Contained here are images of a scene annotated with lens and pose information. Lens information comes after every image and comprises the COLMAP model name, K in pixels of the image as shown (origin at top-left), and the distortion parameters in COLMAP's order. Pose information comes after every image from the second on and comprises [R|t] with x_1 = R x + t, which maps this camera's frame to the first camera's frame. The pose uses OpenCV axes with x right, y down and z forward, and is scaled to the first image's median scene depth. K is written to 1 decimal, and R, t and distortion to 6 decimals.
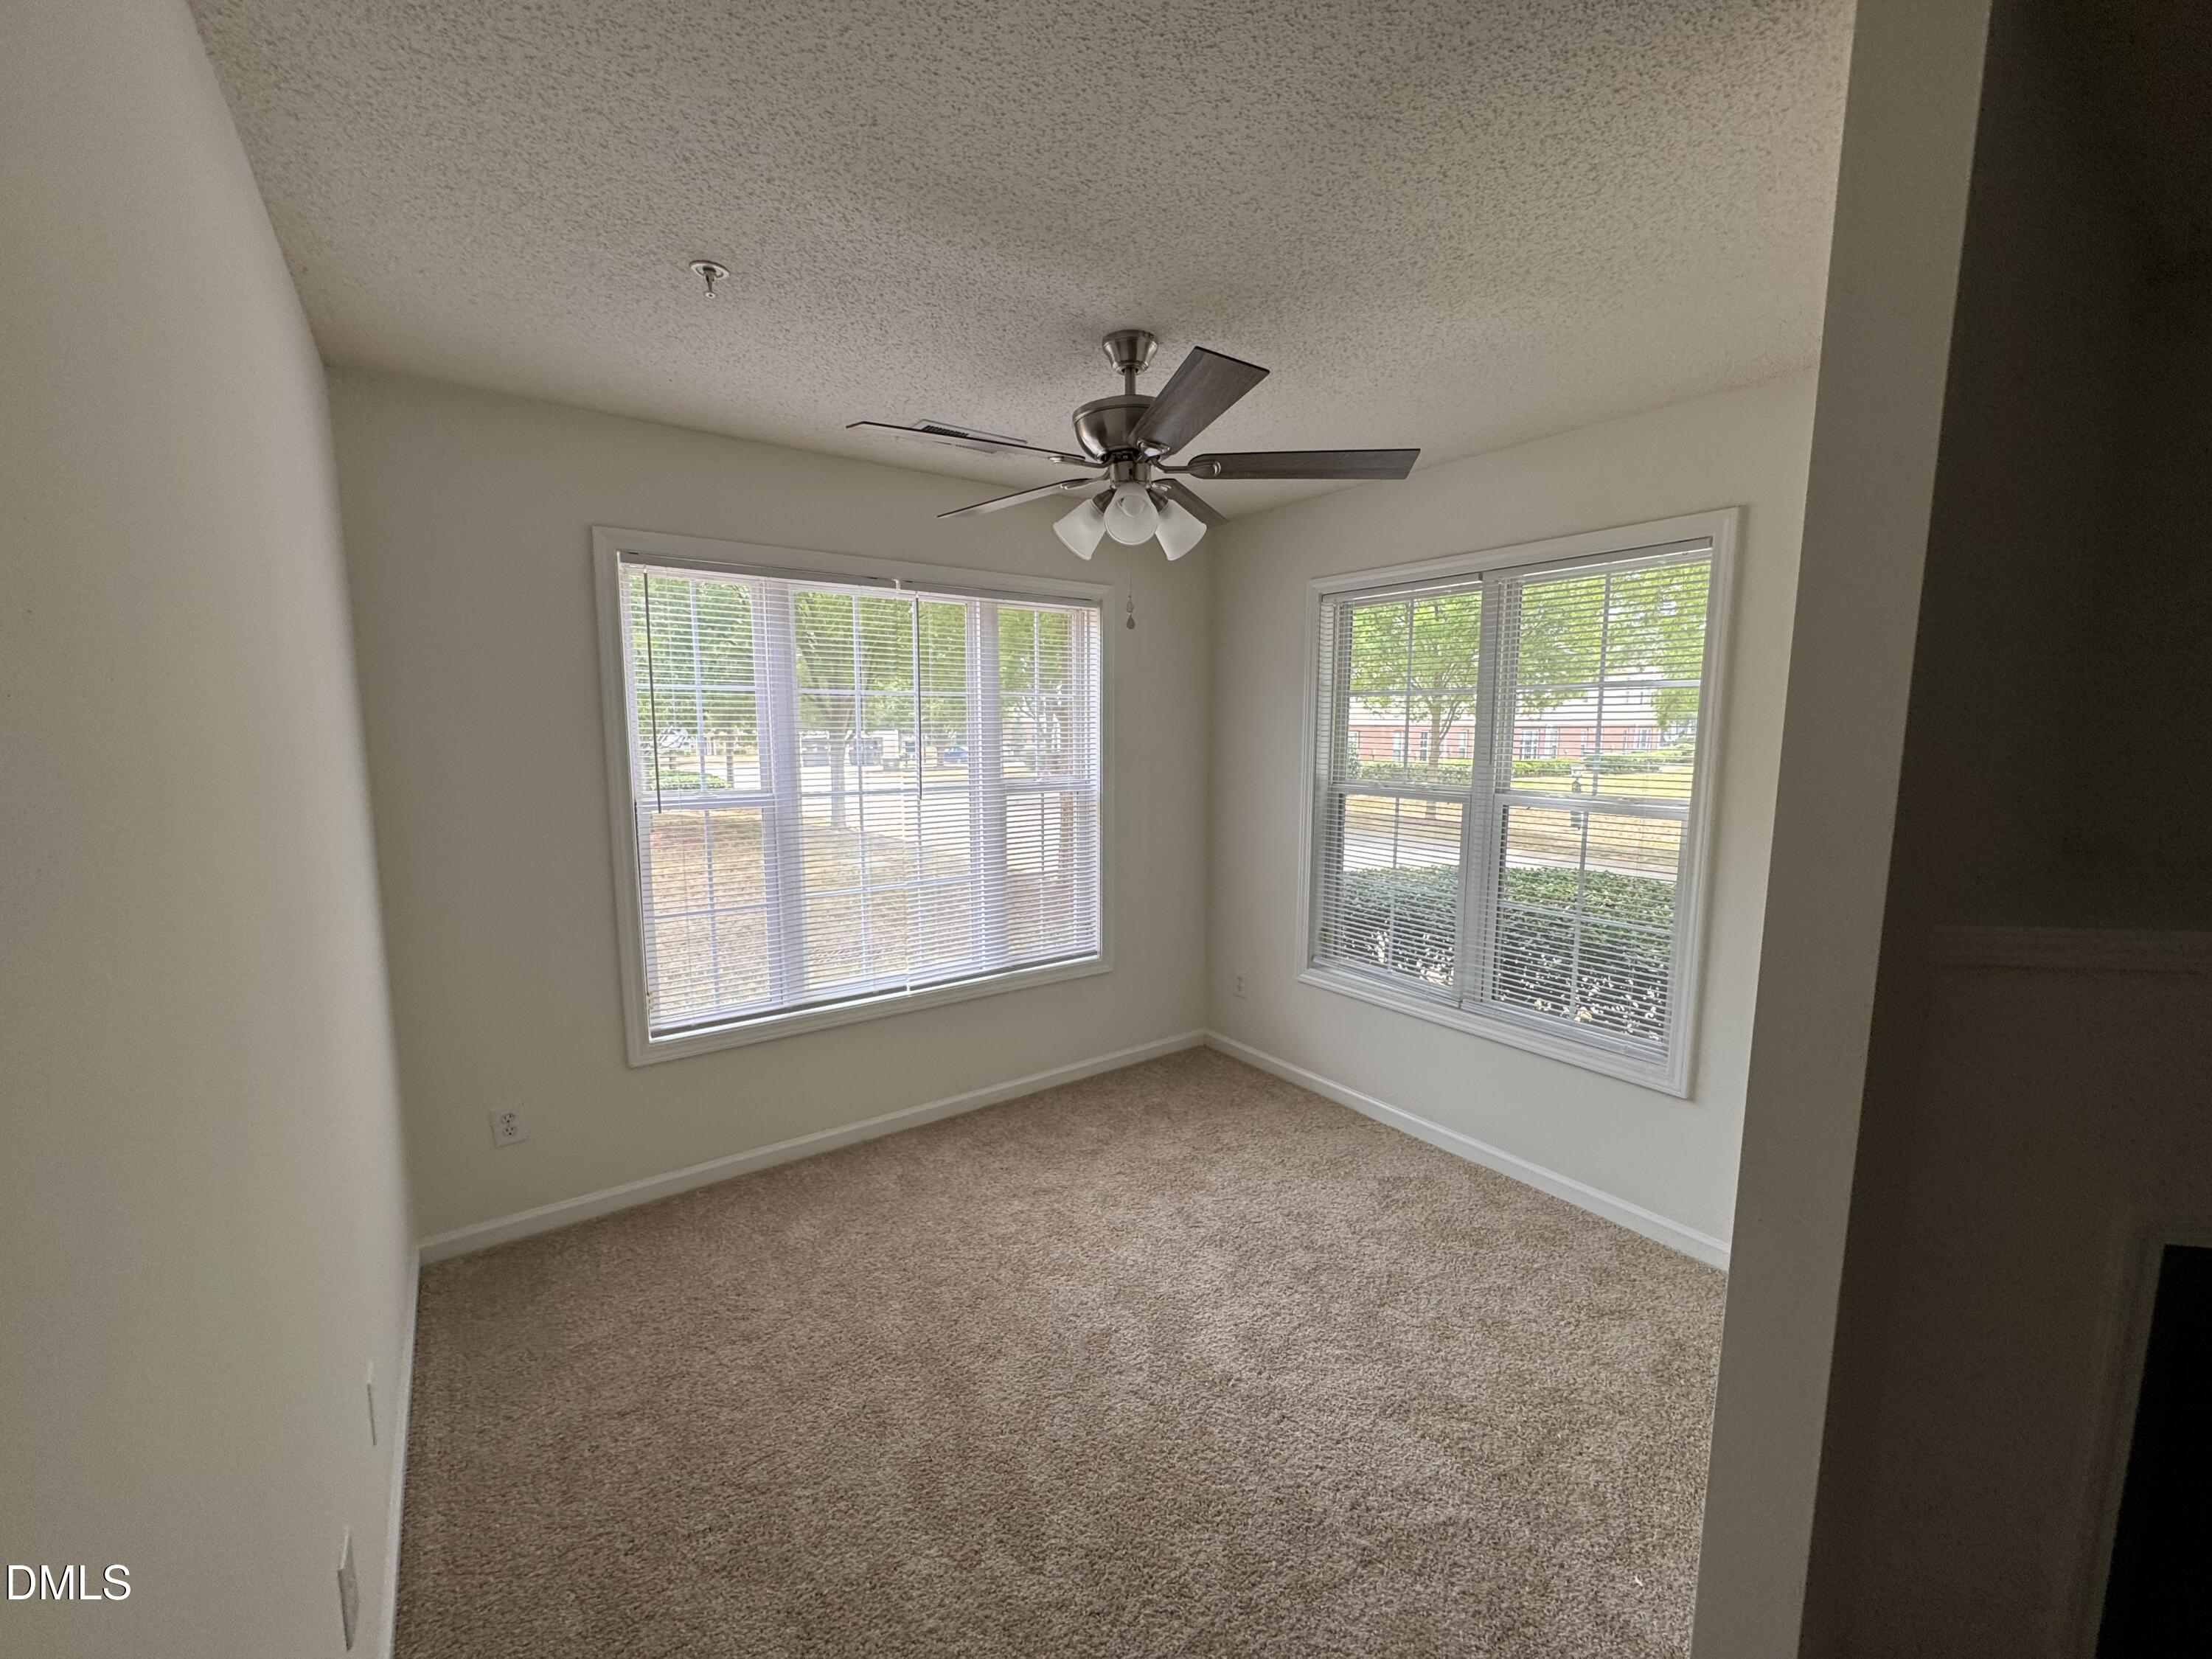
lens RADIAL K [[889.9, 0, 1082.0], [0, 889.9, 831.5], [0, 0, 1]] dist [-0.003248, 0.000974]
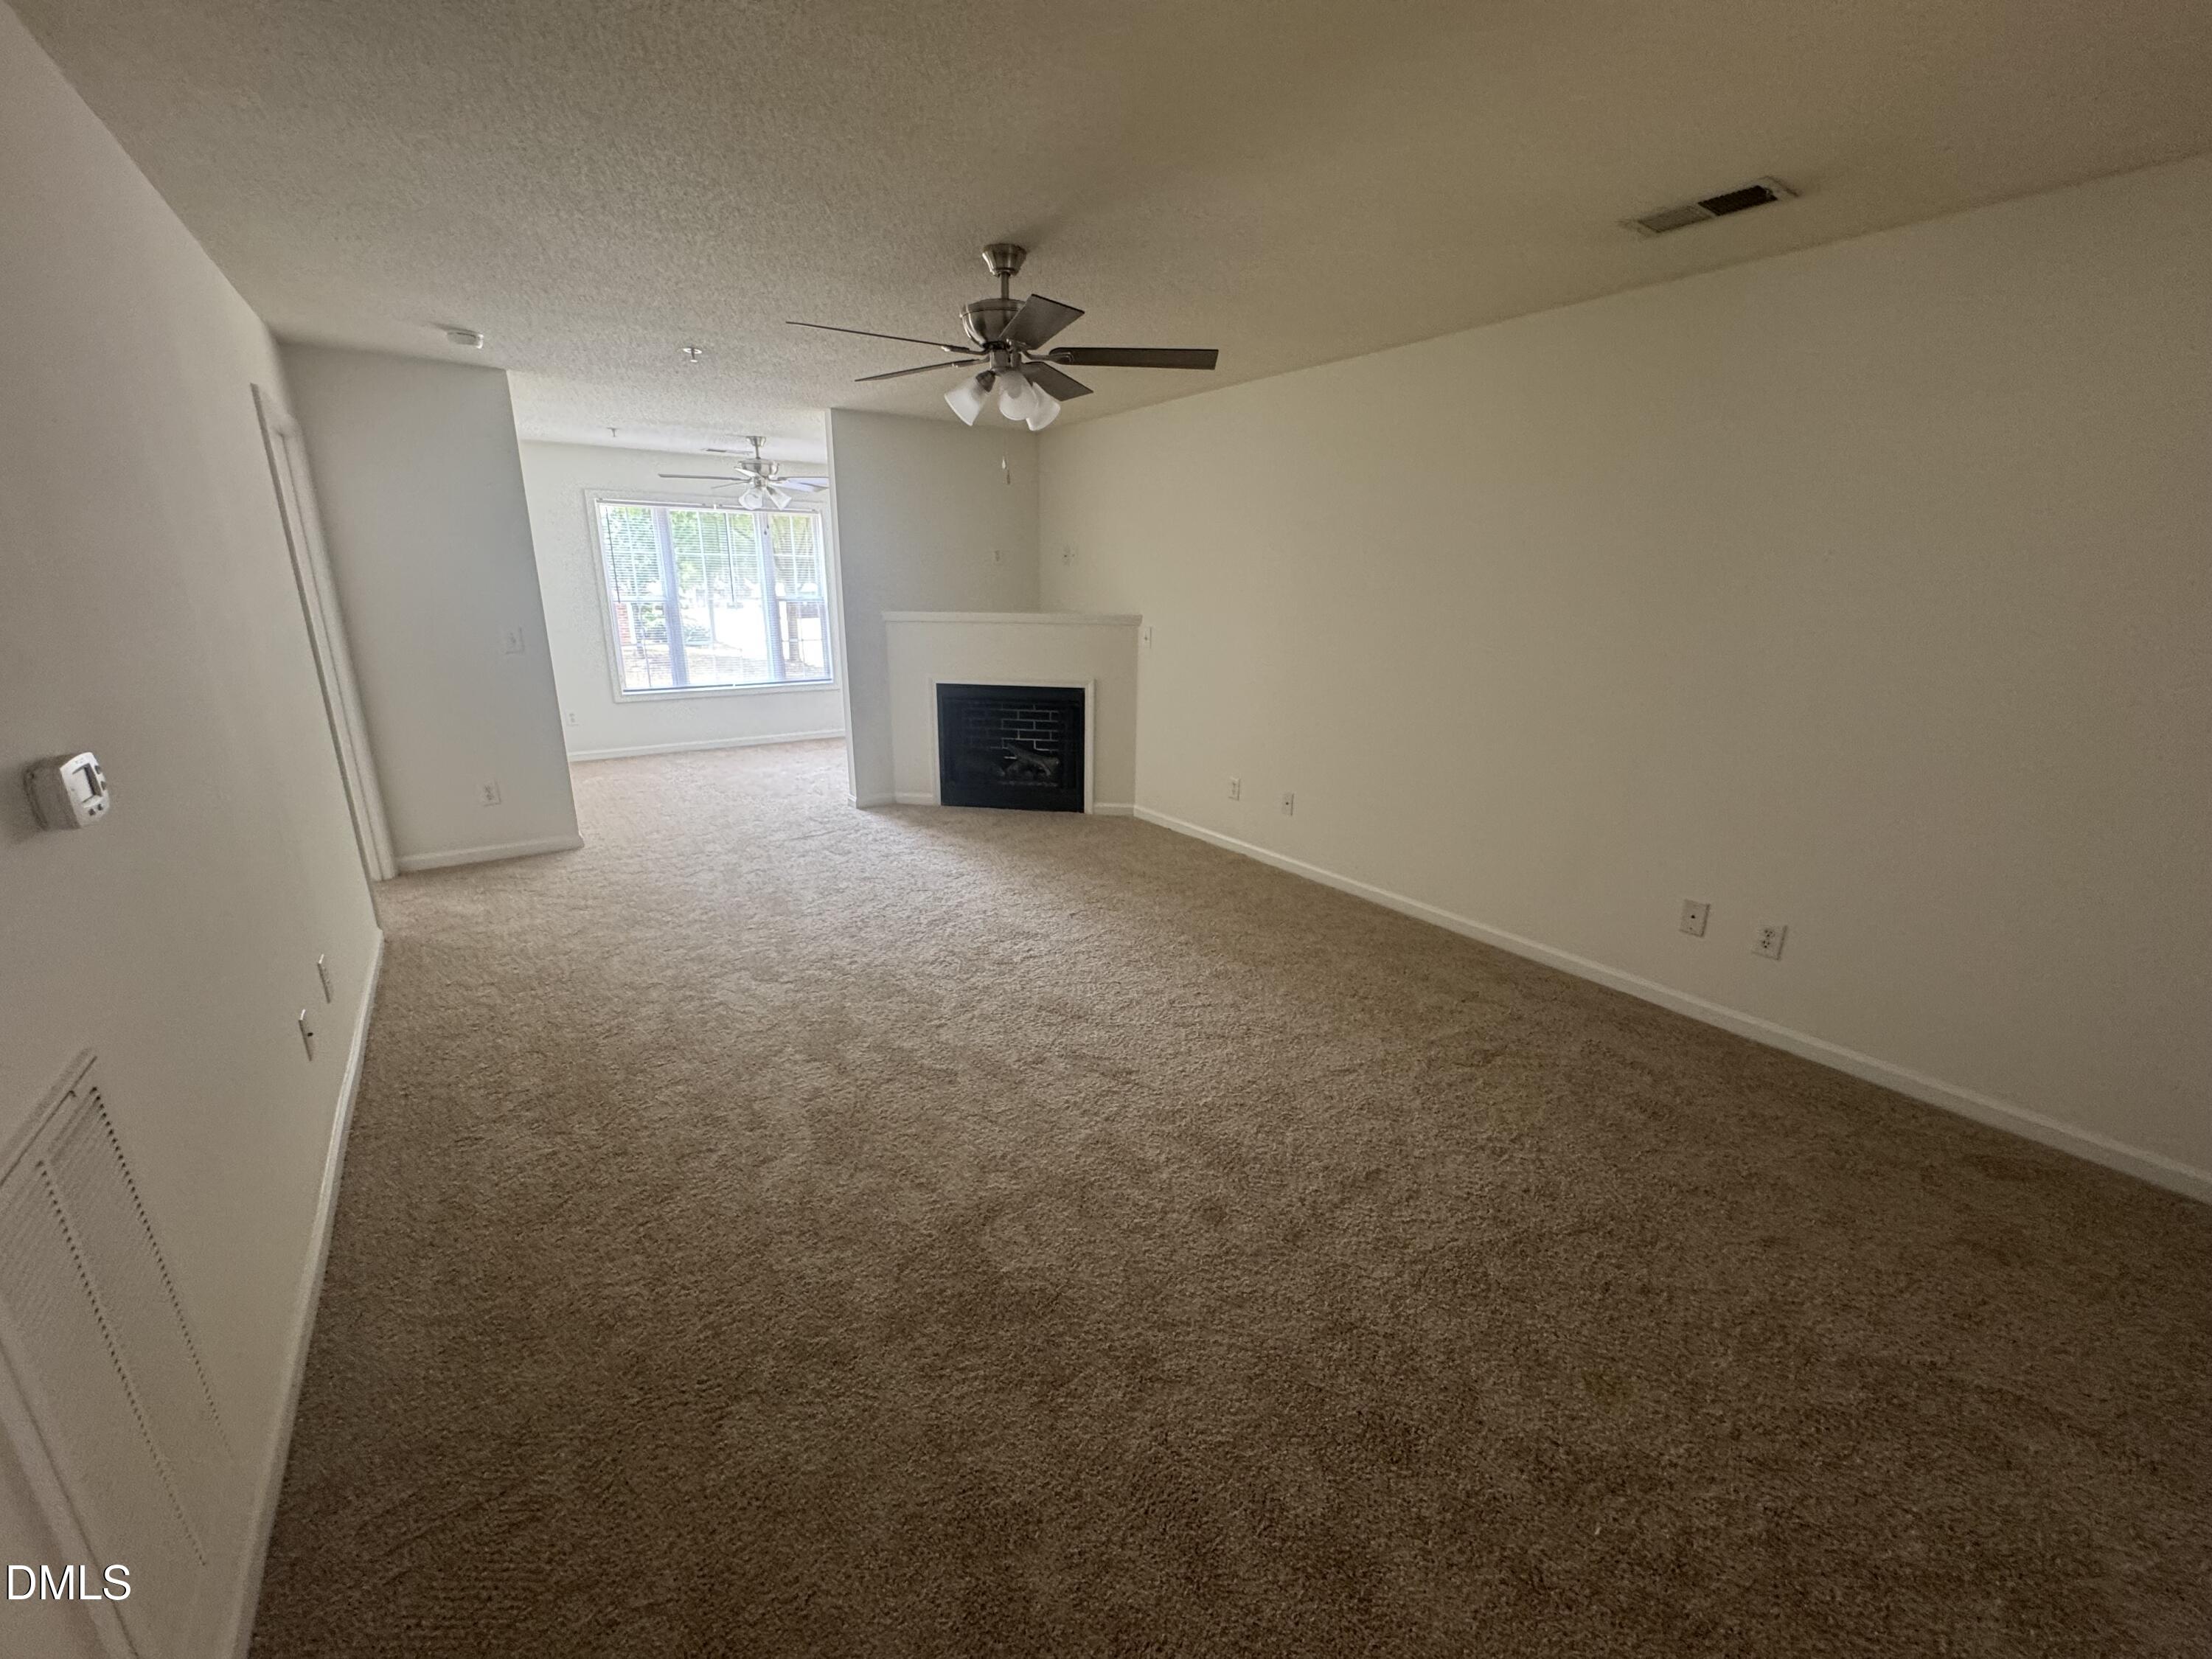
lens RADIAL K [[889.9, 0, 1100.5], [0, 889.9, 823.5], [0, 0, 1]] dist [-0.003248, 0.000974]
pose [[0.997144, 0.058610, -0.047621, 0.231262], [-0.048085, 0.979009, 0.198064, 0.007044], [0.058230, -0.195208, 0.979032, -0.337057]]
